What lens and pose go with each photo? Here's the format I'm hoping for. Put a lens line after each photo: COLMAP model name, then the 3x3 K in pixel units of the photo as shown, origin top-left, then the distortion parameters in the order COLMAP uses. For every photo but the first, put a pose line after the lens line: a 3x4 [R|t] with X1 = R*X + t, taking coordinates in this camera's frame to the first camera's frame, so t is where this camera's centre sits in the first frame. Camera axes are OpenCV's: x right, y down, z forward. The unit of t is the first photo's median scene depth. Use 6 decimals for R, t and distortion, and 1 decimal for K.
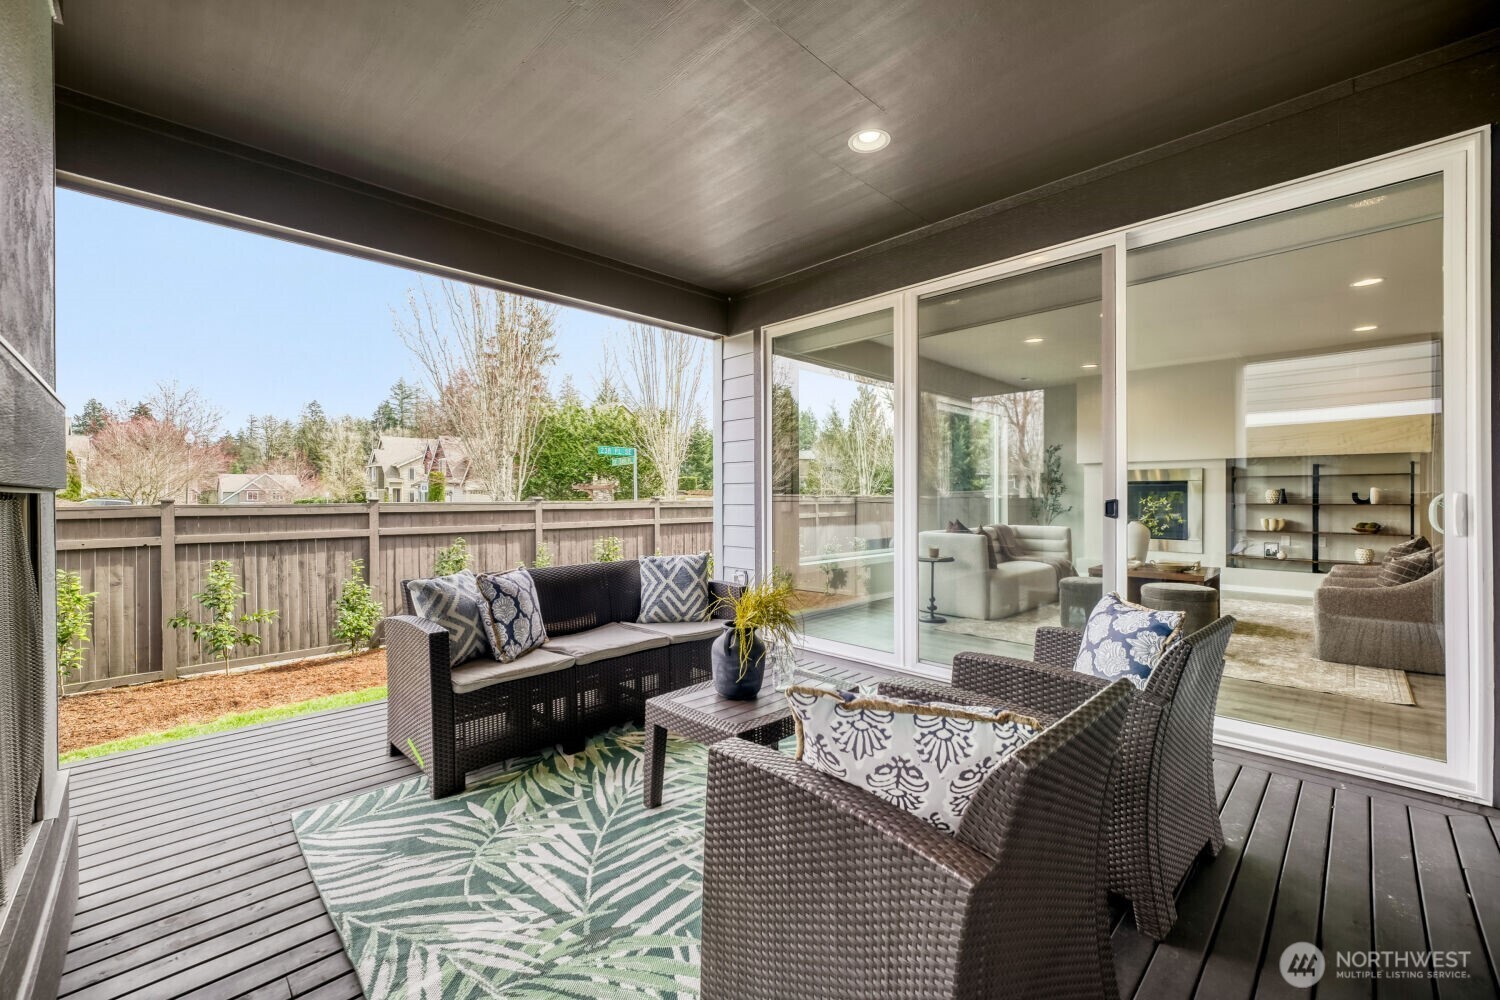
lens RADIAL K [[605.7, 0, 751.2], [0, 605.7, 496.2], [0, 0, 1]] dist [-0.029401, 0.000094]
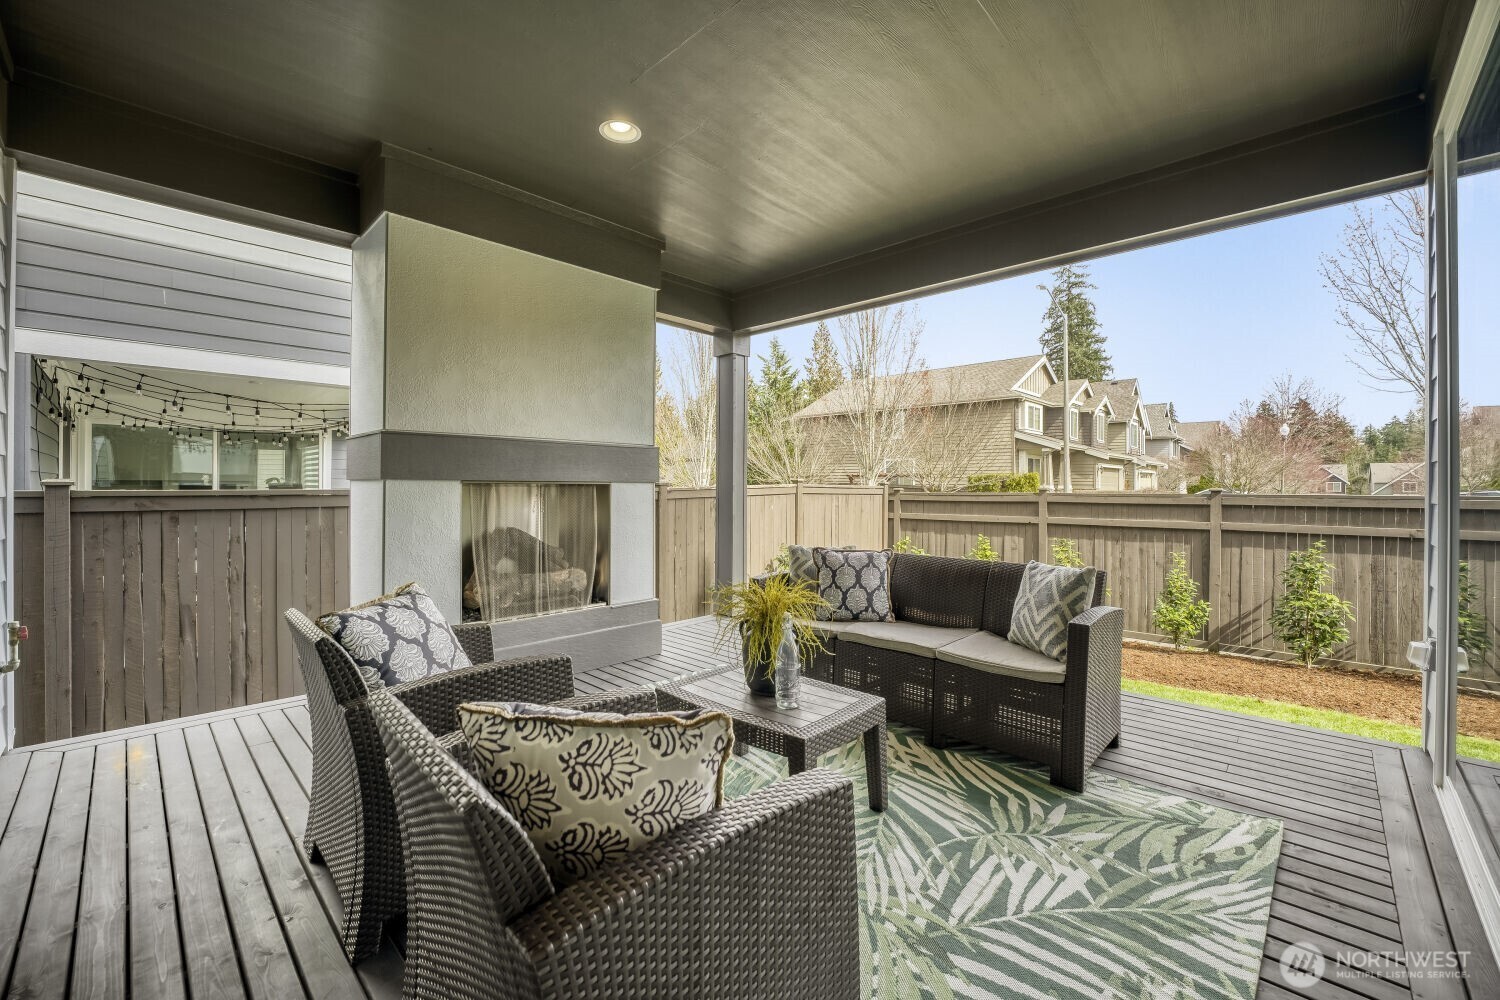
lens RADIAL K [[604.4, 0, 755.2], [0, 604.4, 487.5], [0, 0, 1]] dist [-0.018626, -0.000004]
pose [[0.034165, 0.004229, -0.999407, 0.498466], [-0.002454, 0.999988, 0.004148, -0.002163], [0.999413, 0.002311, 0.034175, 0.490394]]
